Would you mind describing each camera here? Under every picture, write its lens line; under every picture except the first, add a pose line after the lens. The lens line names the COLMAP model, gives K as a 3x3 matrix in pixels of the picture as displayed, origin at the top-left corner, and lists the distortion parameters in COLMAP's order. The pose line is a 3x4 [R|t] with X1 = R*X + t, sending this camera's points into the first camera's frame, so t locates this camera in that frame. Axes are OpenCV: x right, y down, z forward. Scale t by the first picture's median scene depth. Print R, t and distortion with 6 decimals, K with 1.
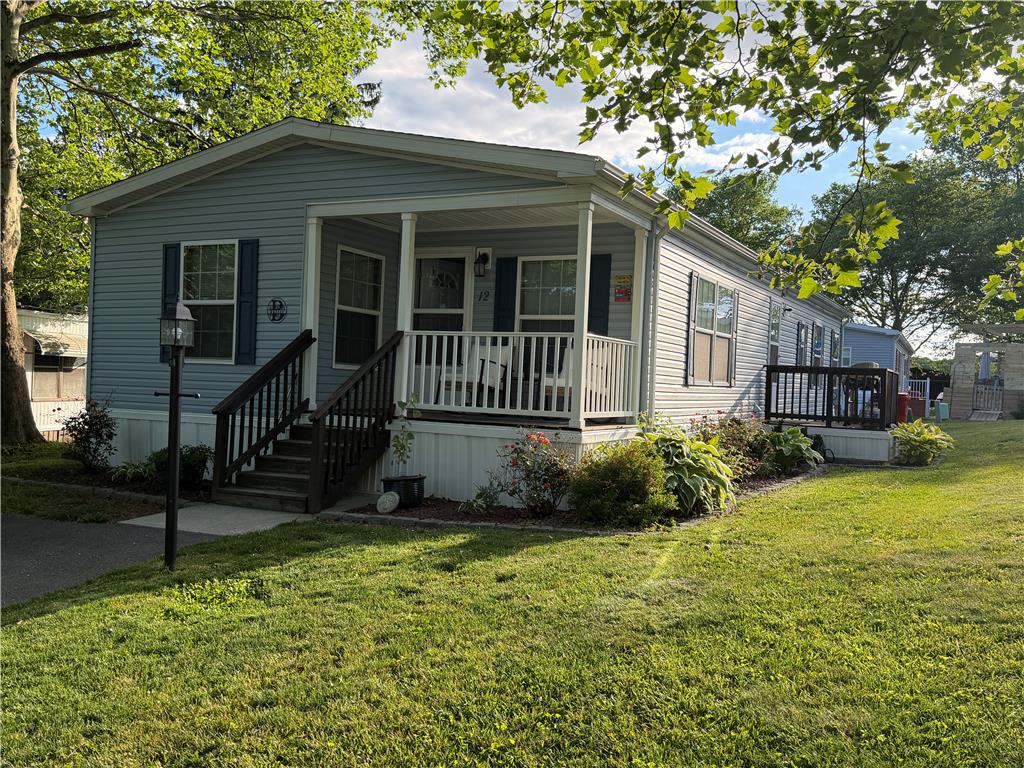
lens RADIAL K [[908.1, 0, 512.0], [0, 908.1, 384.0], [0, 0, 1]] dist [0.050902, -0.014444]
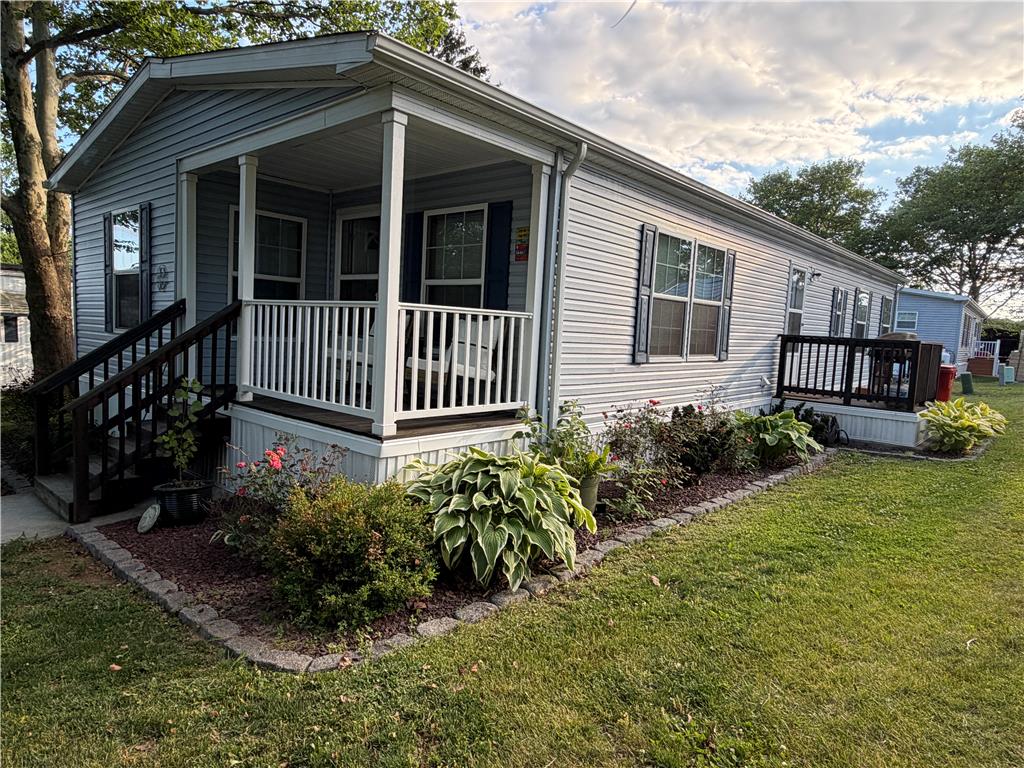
lens RADIAL K [[633.6, 0, 512.1], [0, 633.6, 389.7], [0, 0, 1]] dist [0.000788, 0.006599]
pose [[0.972334, 0.026794, -0.232053, 0.224773], [-0.007231, 0.996376, 0.084746, -0.023777], [0.233483, -0.080724, 0.969004, 0.419599]]
